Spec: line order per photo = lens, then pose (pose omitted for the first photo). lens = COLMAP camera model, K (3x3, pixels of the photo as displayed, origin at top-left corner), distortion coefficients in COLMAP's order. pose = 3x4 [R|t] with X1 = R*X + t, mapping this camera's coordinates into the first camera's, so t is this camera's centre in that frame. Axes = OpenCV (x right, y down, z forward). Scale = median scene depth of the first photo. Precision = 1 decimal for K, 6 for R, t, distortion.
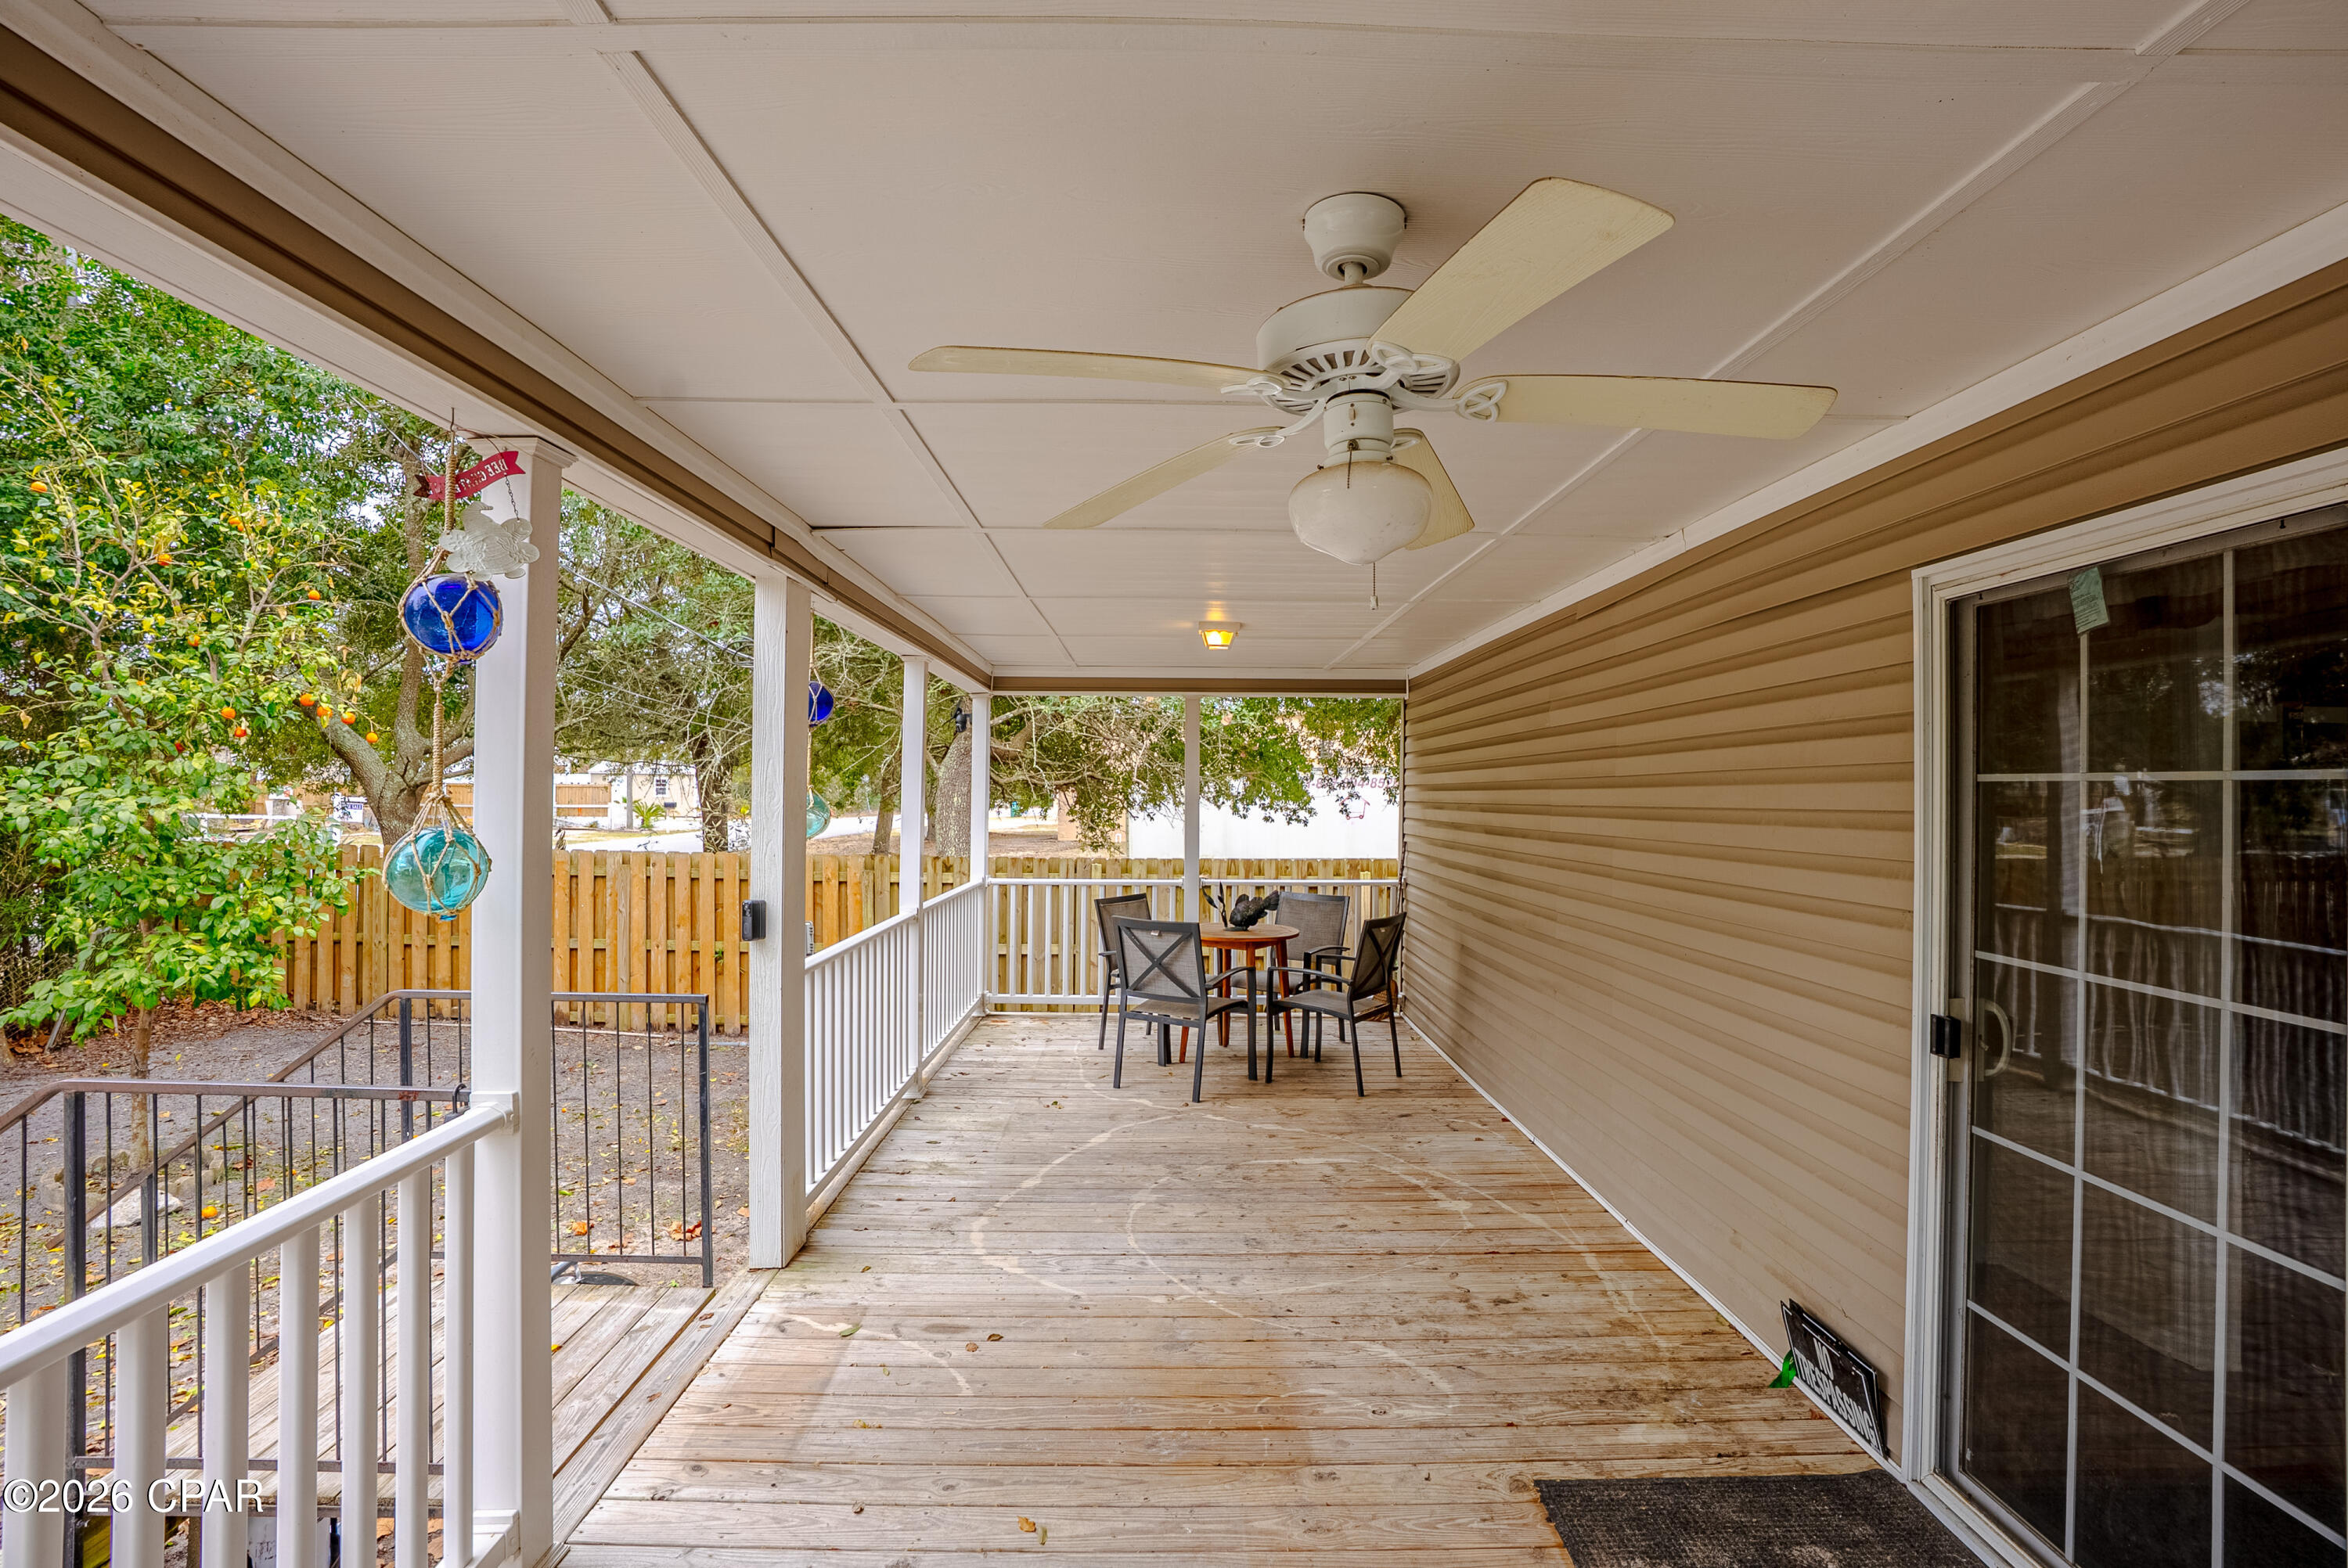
lens RADIAL K [[1114.9, 0, 1176.6], [0, 1114.9, 796.2], [0, 0, 1]] dist [-0.023815, 0.004653]
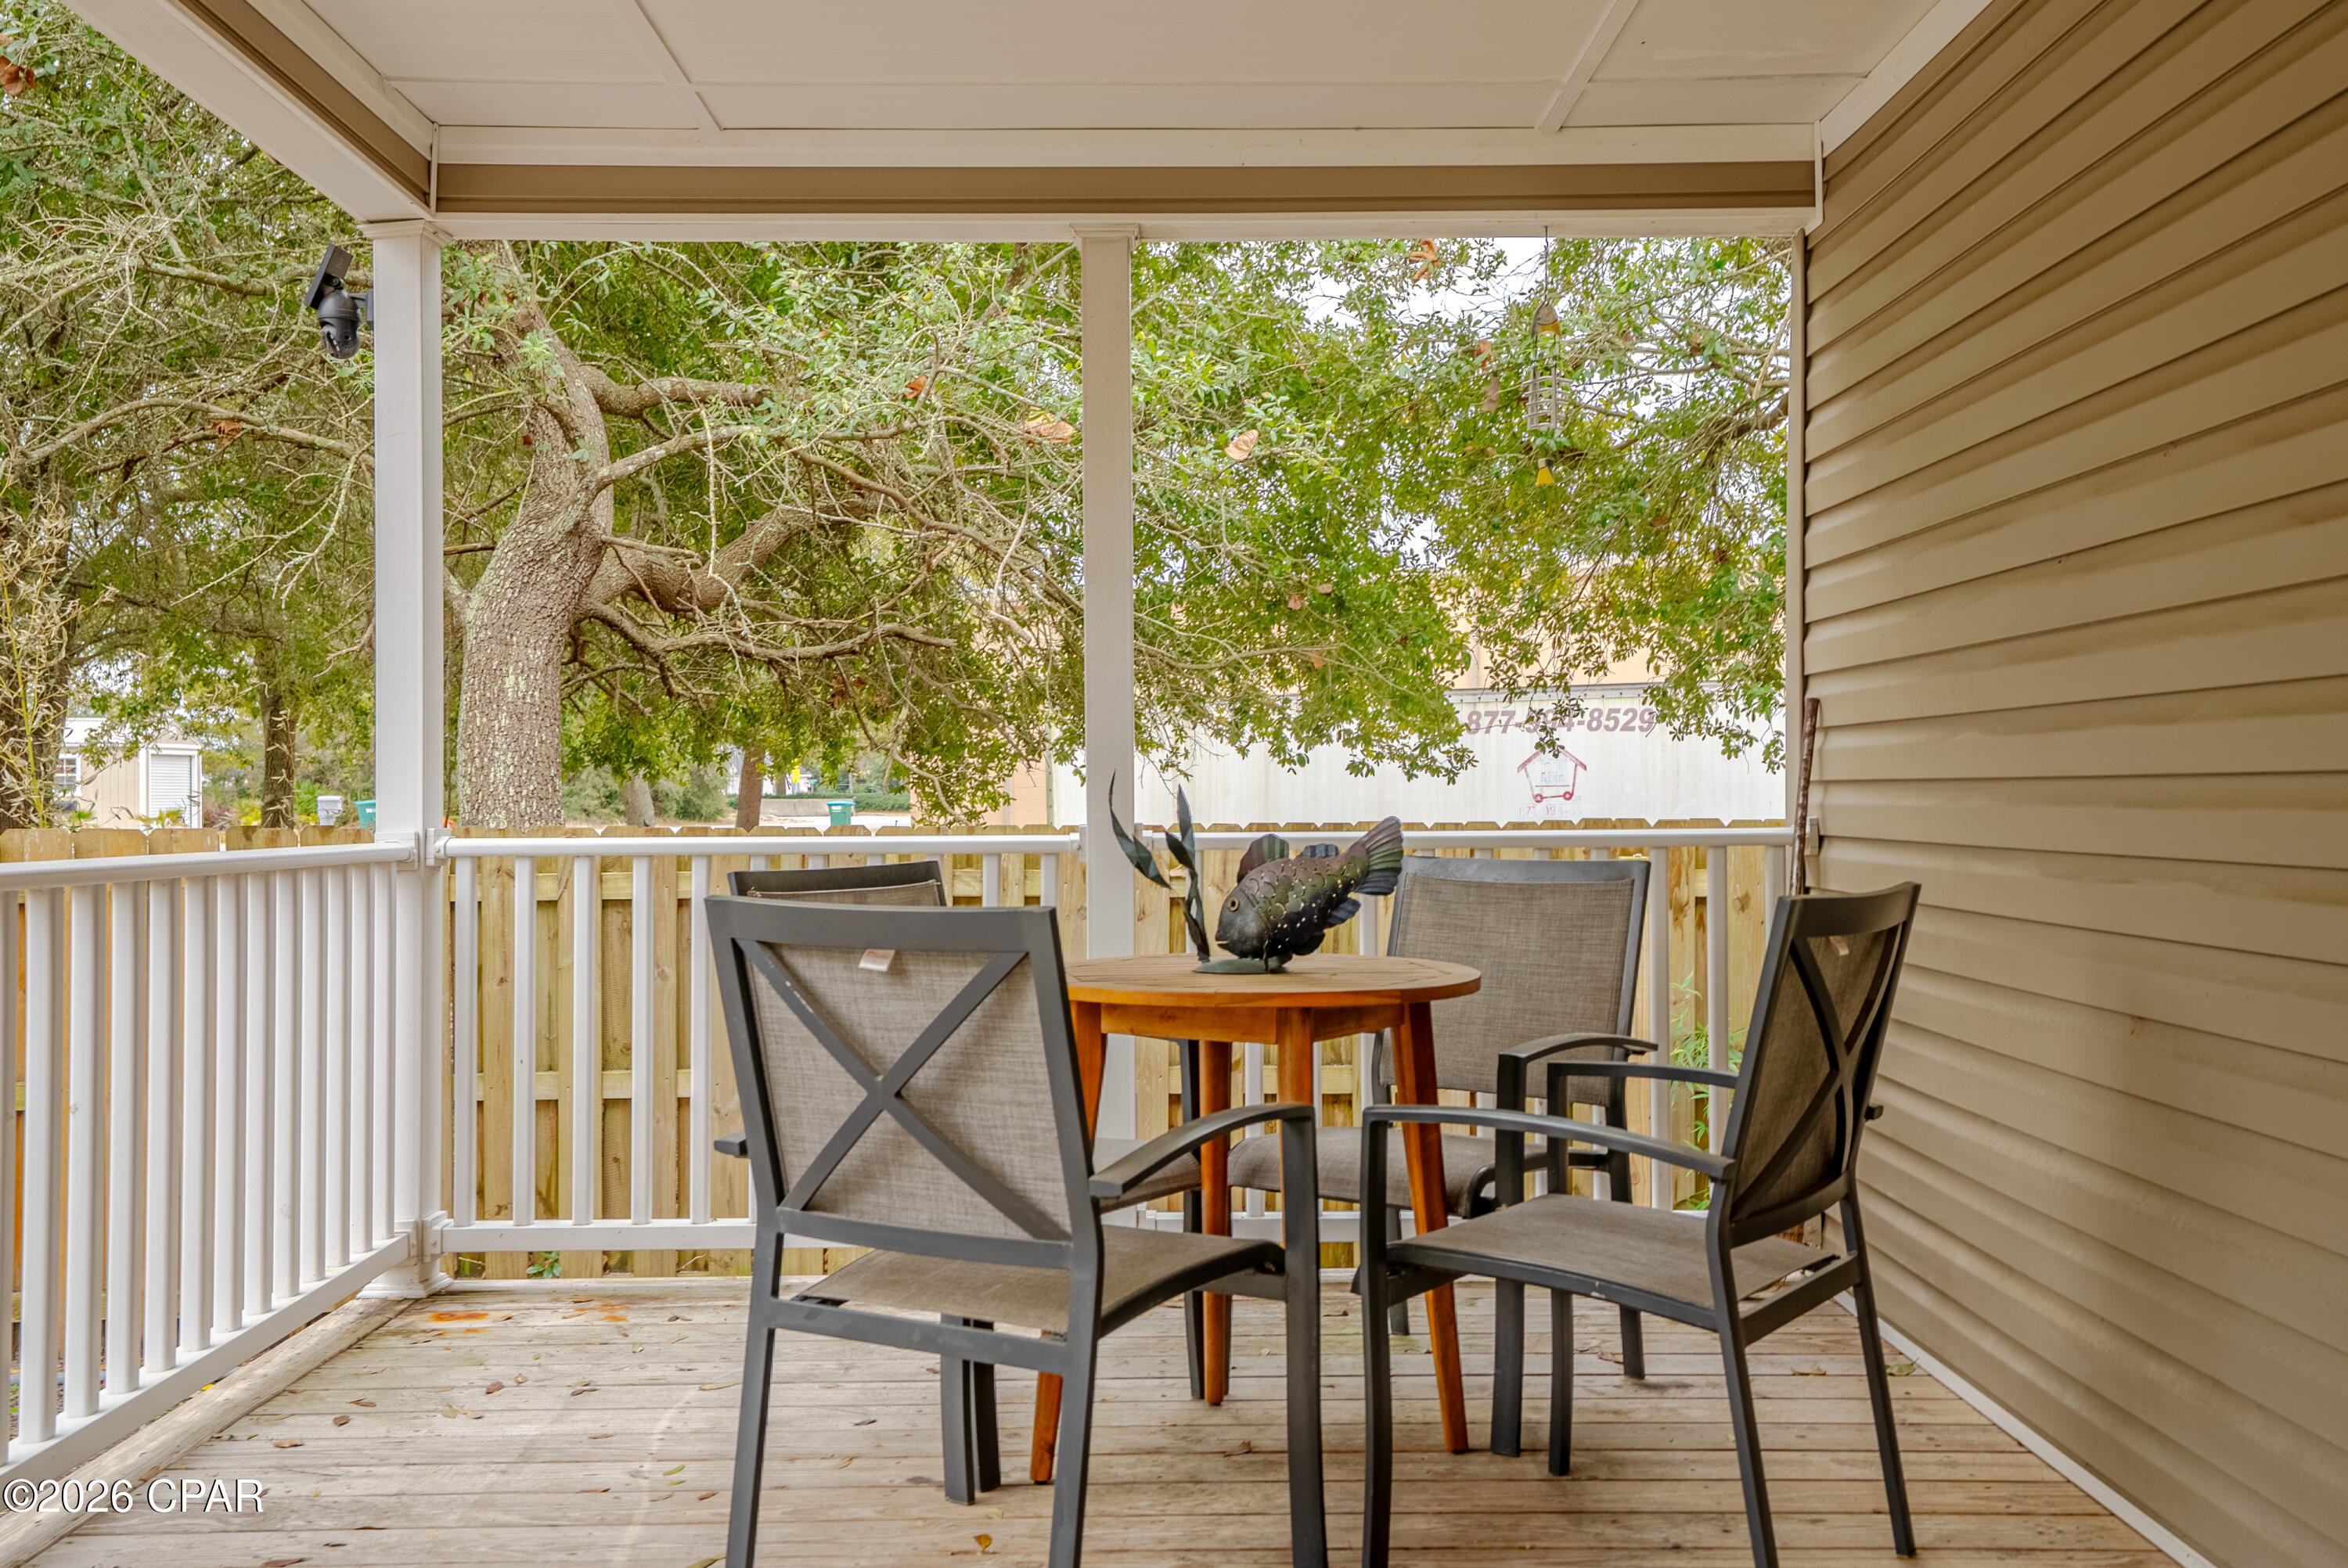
lens RADIAL K [[2158.9, 0, 1169.9], [0, 2158.9, 772.0], [0, 0, 1]] dist [0.054419, 0.000000]
pose [[0.999903, -0.012697, -0.005762, 0.039583], [0.012603, 0.999791, -0.016087, 0.079959], [0.005965, 0.016013, 0.999854, 0.480449]]
